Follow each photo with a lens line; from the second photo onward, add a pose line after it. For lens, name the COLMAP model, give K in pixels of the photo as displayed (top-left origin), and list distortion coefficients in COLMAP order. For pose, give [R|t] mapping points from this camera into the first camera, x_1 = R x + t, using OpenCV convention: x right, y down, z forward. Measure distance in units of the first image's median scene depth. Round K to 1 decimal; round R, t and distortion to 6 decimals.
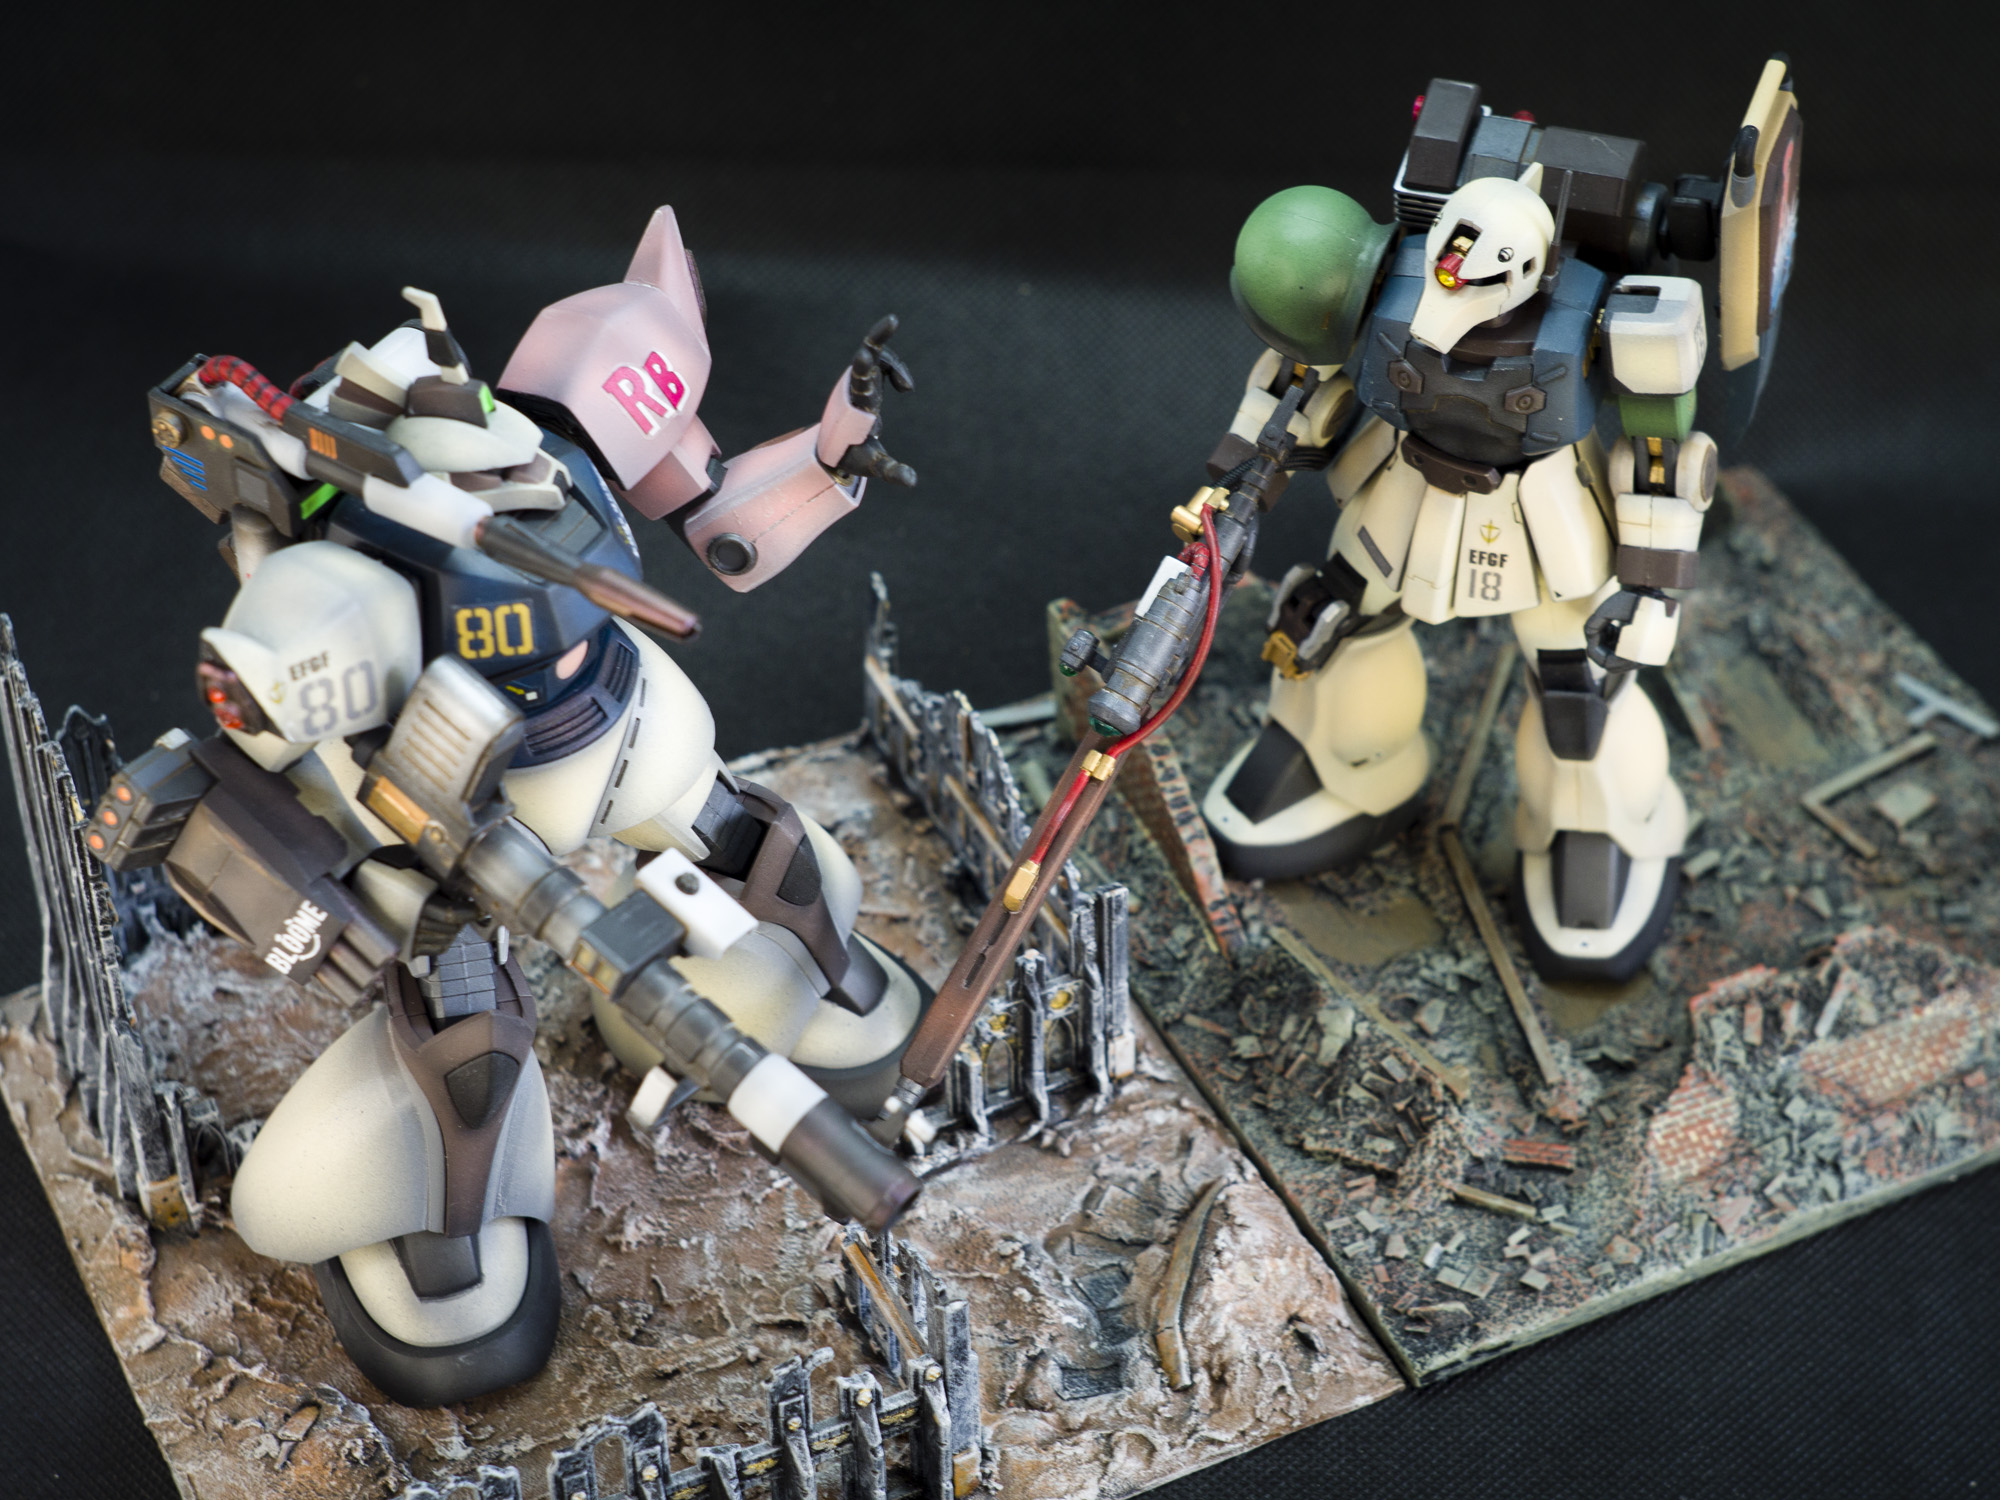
lens RADIAL K [[4541.4, 0, 1000.0], [0, 4541.4, 750.0], [0, 0, 1]] dist [-0.104770, 0.201611]
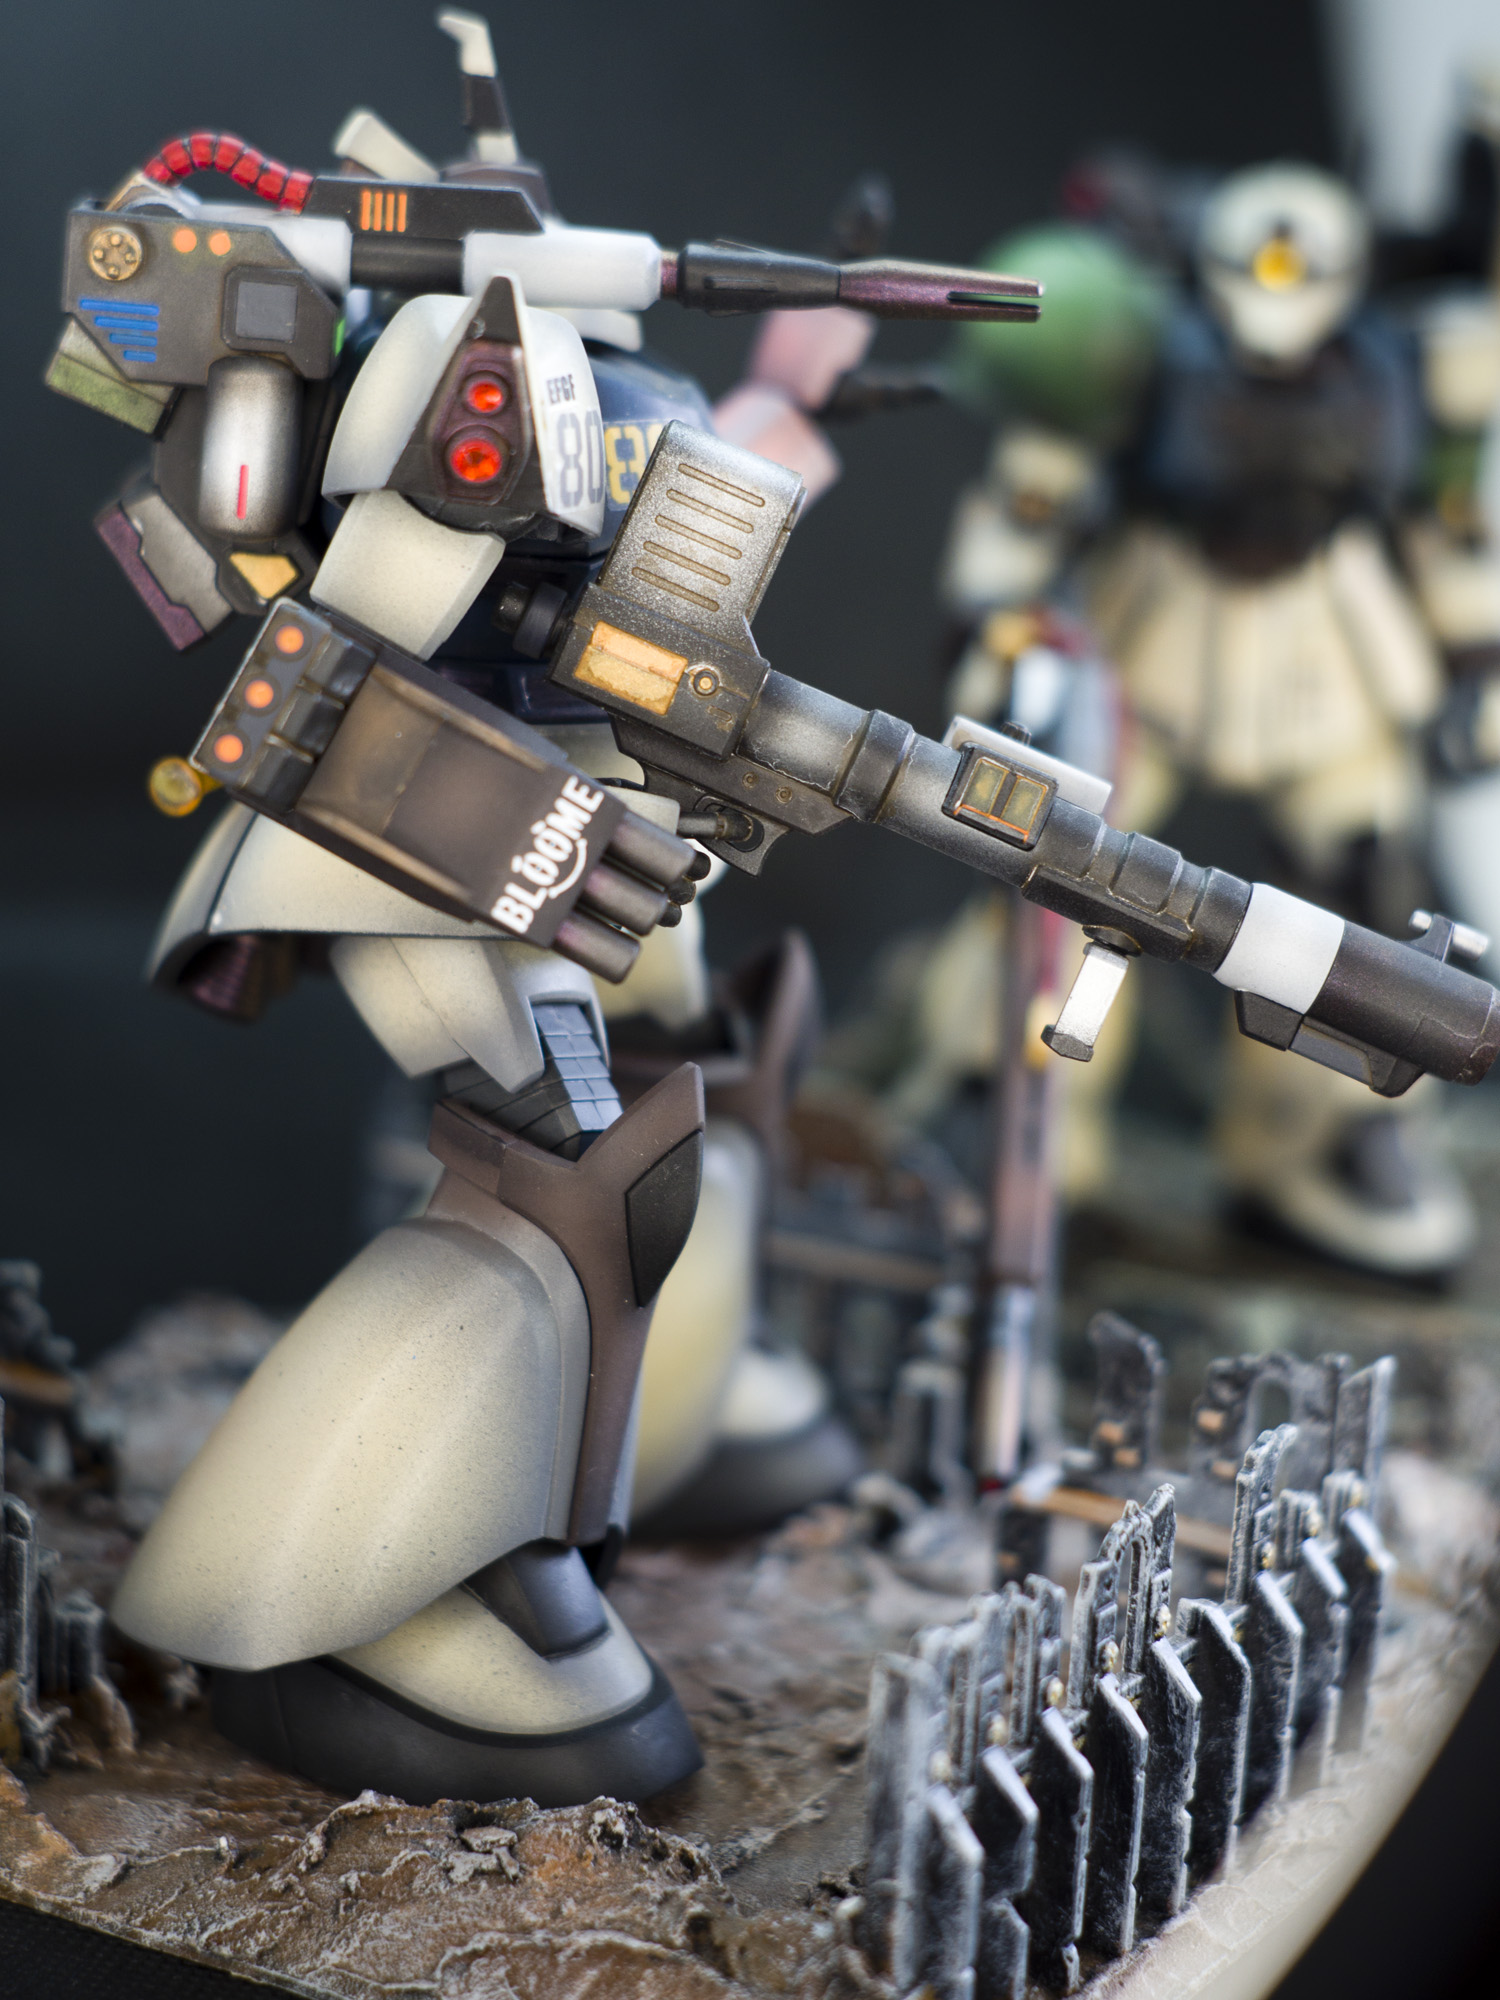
lens RADIAL K [[4541.4, 0, 750.0], [0, 4541.4, 1000.0], [0, 0, 1]] dist [-0.104770, 0.201611]
pose [[0.822277, -0.081091, 0.563280, -0.498254], [0.321104, 0.883296, -0.341586, 0.290675], [-0.469844, 0.461749, 0.752353, 0.501279]]
